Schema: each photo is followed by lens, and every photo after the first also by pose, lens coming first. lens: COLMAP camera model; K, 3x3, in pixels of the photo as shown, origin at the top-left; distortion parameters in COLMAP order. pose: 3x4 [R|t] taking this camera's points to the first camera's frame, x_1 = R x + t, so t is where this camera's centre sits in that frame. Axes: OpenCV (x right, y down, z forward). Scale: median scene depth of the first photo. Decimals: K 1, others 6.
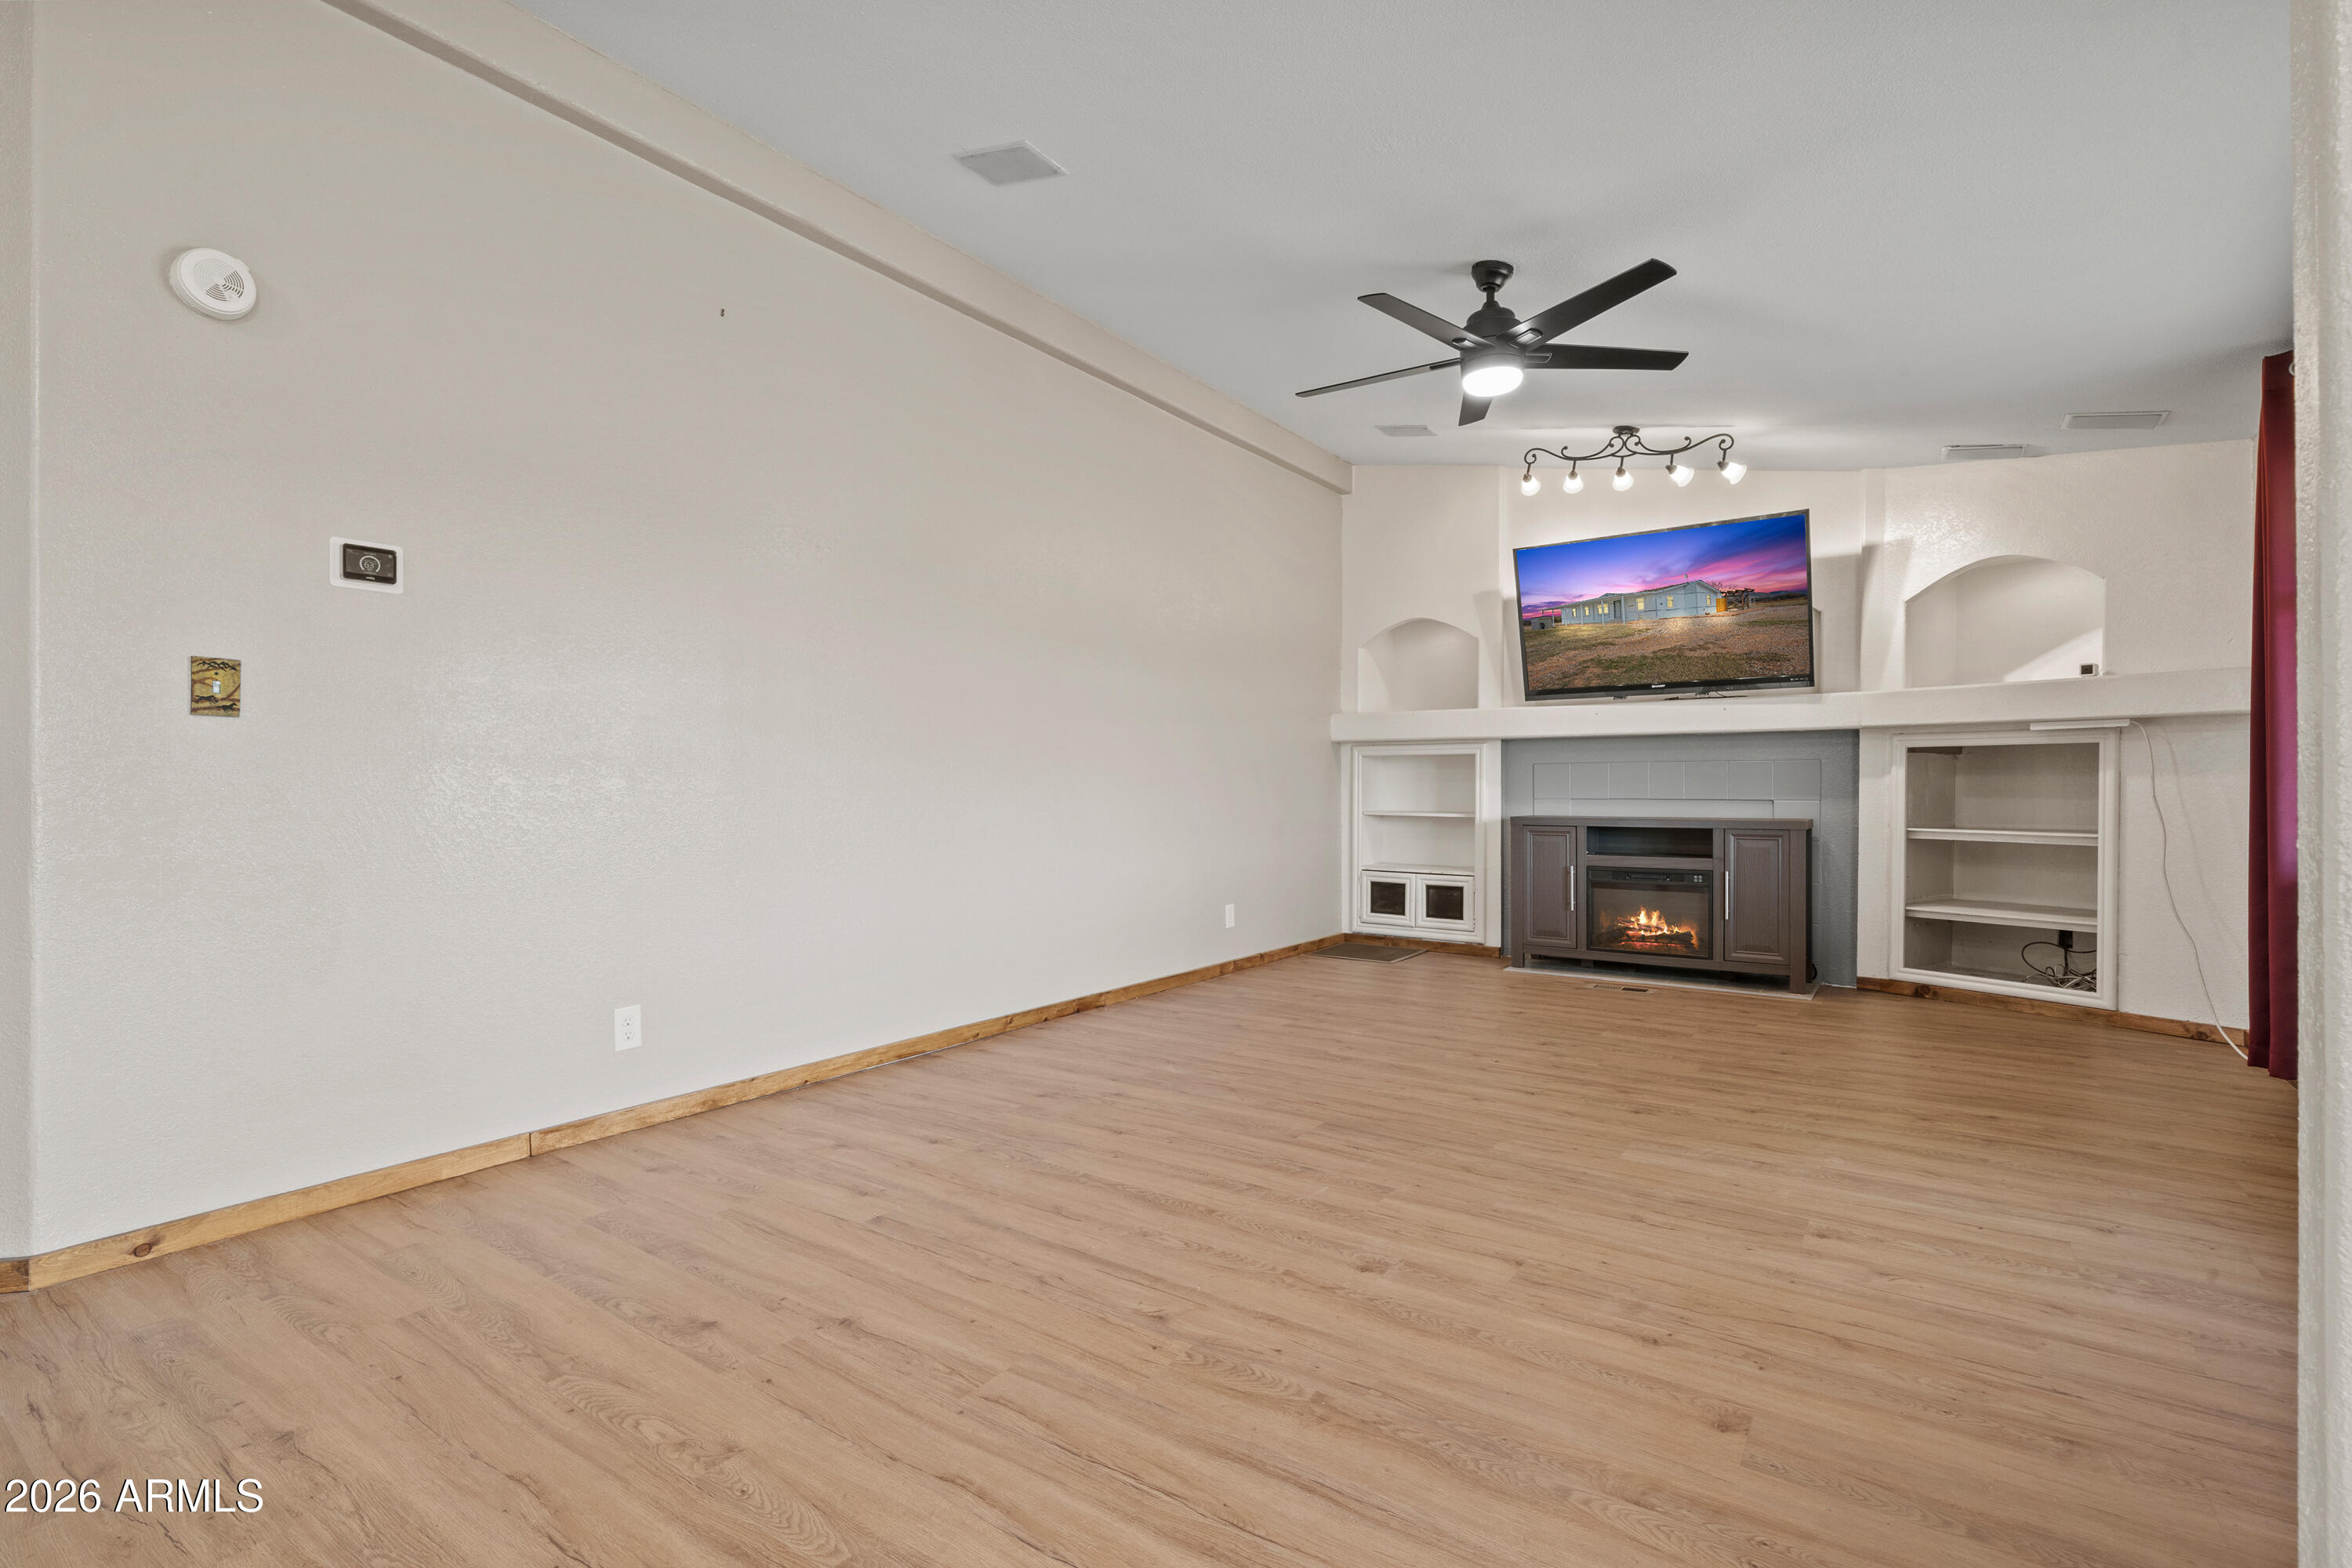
lens RADIAL K [[1095.6, 0, 1130.6], [0, 1095.6, 789.9], [0, 0, 1]] dist [-0.026709, 0.000157]
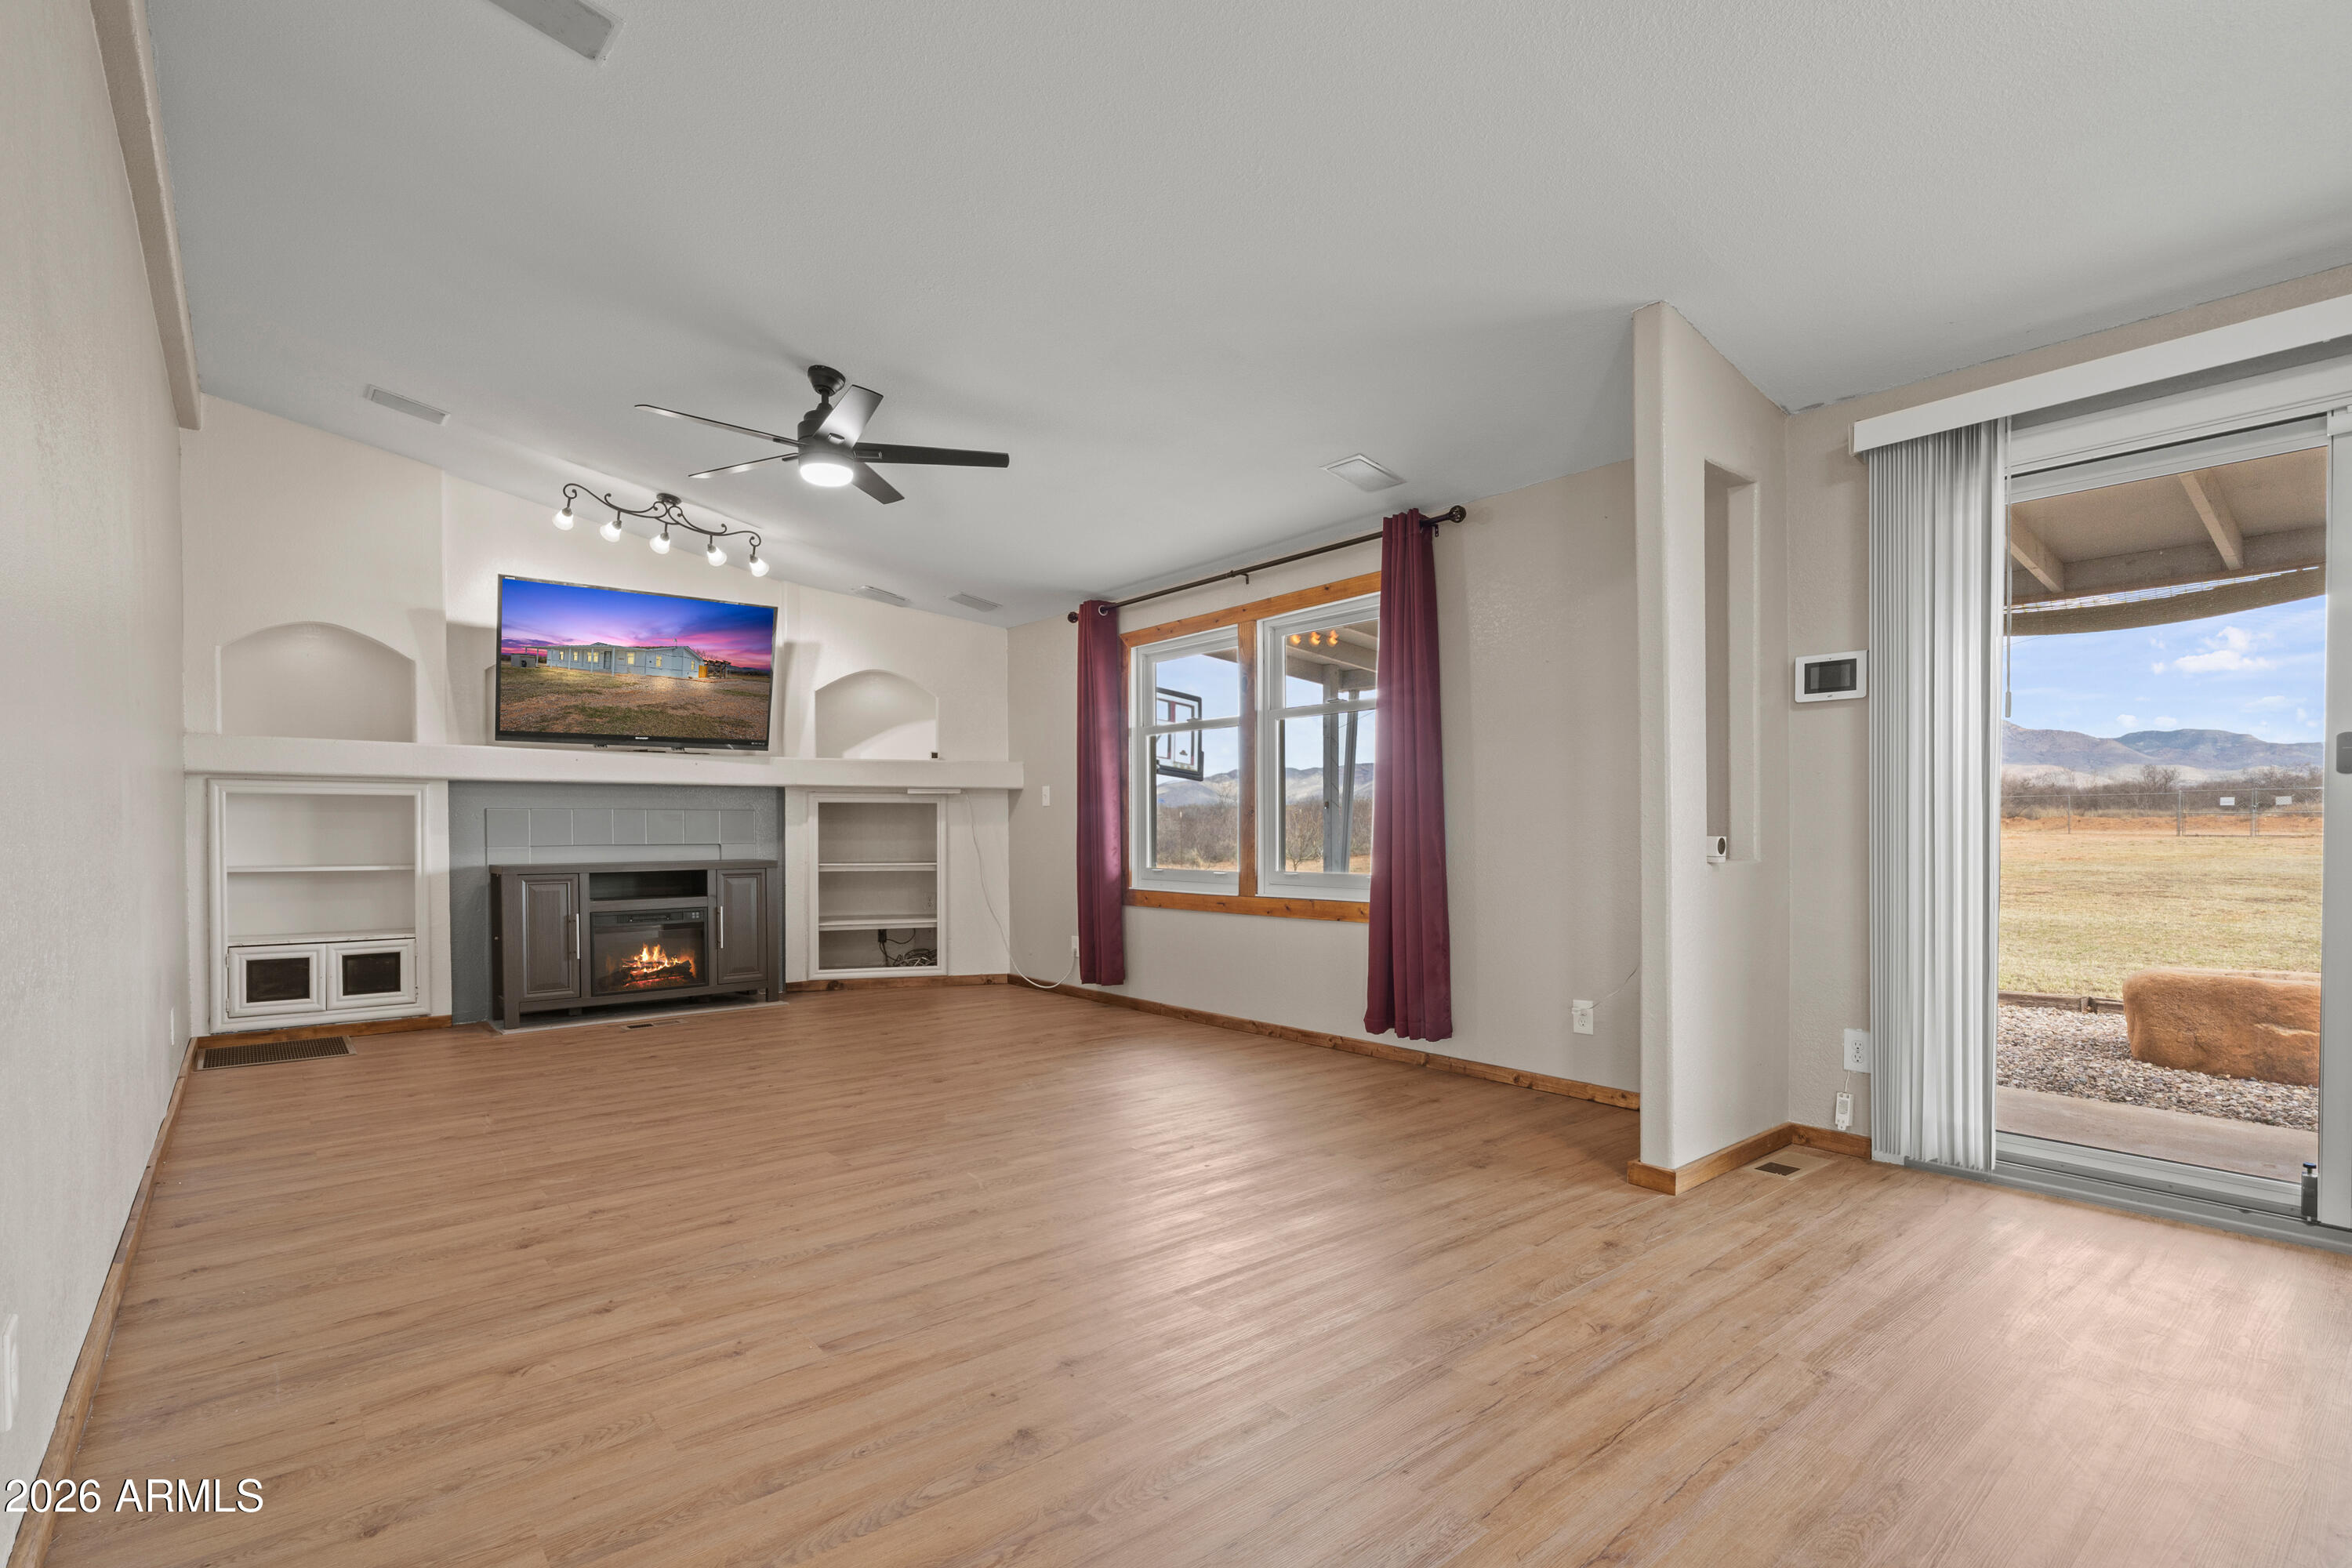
lens RADIAL K [[1109.6, 0, 1187.2], [0, 1109.6, 855.4], [0, 0, 1]] dist [-0.004575, -0.000388]
pose [[0.236370, -0.027155, 0.971284, -0.458399], [0.005609, 0.999631, 0.026583, -0.007377], [-0.971647, -0.000836, 0.236435, 0.234913]]
